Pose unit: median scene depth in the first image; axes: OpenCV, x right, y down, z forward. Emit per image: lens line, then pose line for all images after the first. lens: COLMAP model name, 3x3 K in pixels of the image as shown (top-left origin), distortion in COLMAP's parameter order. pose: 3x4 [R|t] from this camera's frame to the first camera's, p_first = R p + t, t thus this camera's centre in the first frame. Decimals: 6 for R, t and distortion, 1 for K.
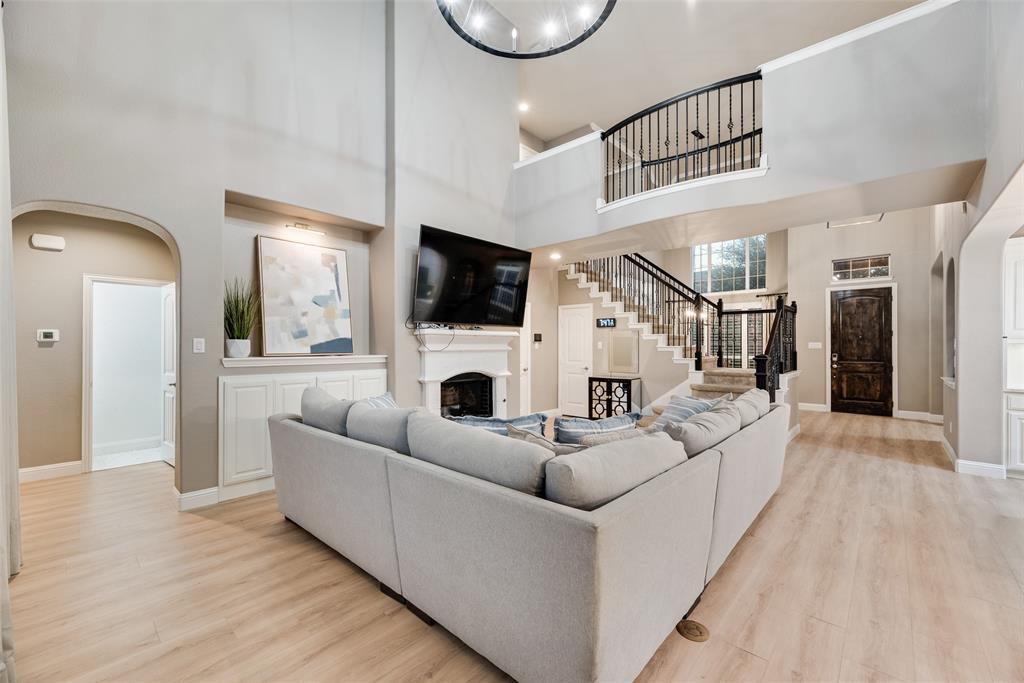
lens RADIAL K [[413.5, 0, 514.0], [0, 413.5, 344.9], [0, 0, 1]] dist [0.003335, 0.000219]
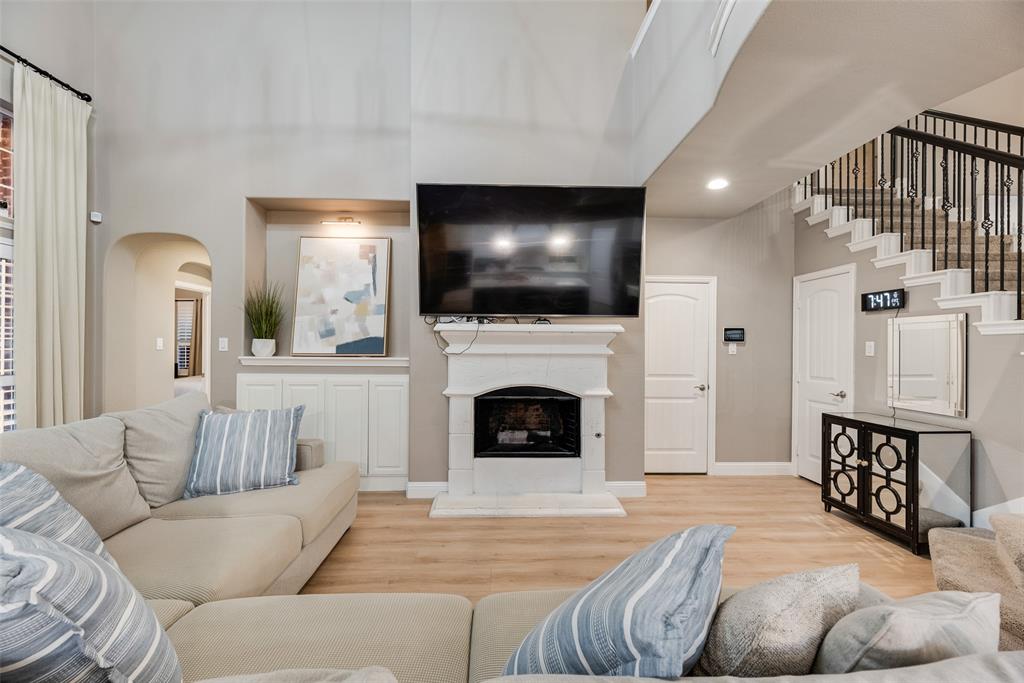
lens RADIAL K [[413.5, 0, 509.3], [0, 413.5, 347.0], [0, 0, 1]] dist [0.003335, 0.000219]
pose [[0.693714, 0.005518, -0.720230, 0.355534], [-0.006898, 0.999976, 0.001017, 0.001488], [0.720218, 0.004263, 0.693735, 0.500110]]
